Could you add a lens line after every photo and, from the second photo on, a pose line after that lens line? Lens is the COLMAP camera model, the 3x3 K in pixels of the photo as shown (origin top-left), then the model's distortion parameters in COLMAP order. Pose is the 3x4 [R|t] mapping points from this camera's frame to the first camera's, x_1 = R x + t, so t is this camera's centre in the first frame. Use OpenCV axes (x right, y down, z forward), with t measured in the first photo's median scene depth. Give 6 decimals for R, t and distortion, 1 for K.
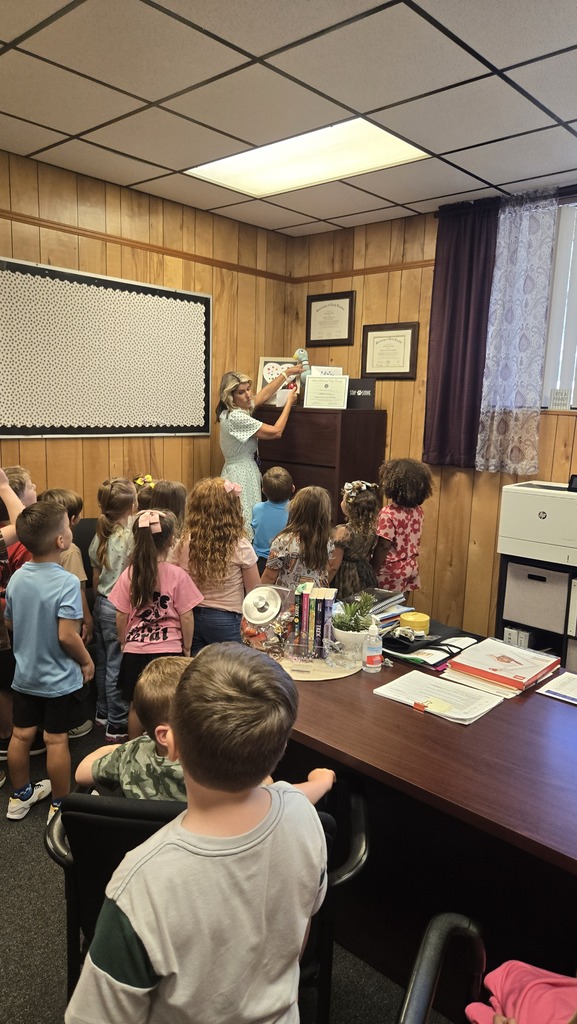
lens RADIAL K [[690.4, 0, 294.5], [0, 690.4, 489.8], [0, 0, 1]] dist [-0.005344, -0.015987]
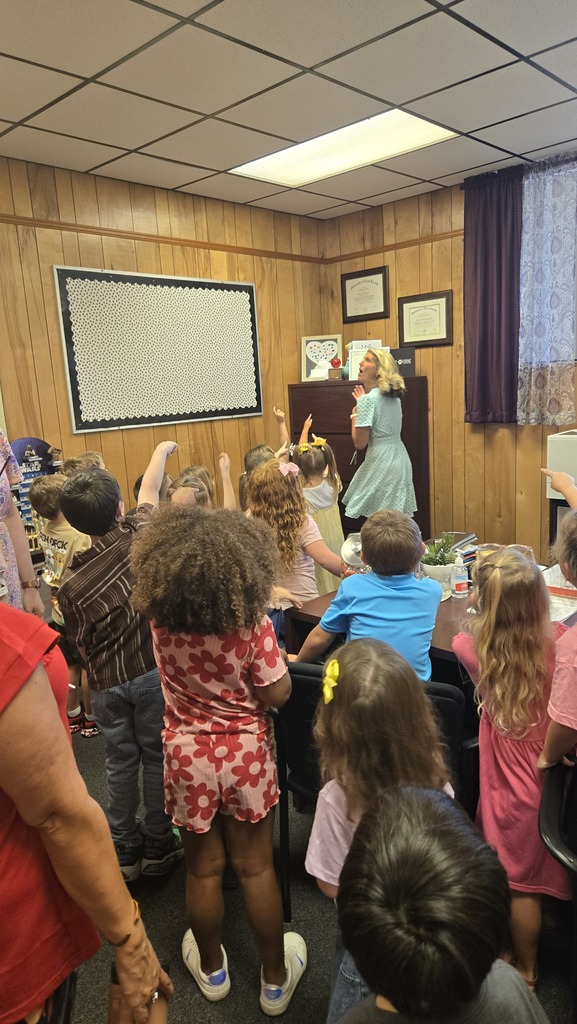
lens RADIAL K [[690.4, 0, 293.8], [0, 690.4, 491.1], [0, 0, 1]] dist [-0.005344, -0.015987]
pose [[0.995732, -0.085119, -0.035670, -0.057390], [0.086208, 0.995820, 0.030165, 0.013113], [0.032954, -0.033111, 0.998908, -0.085869]]
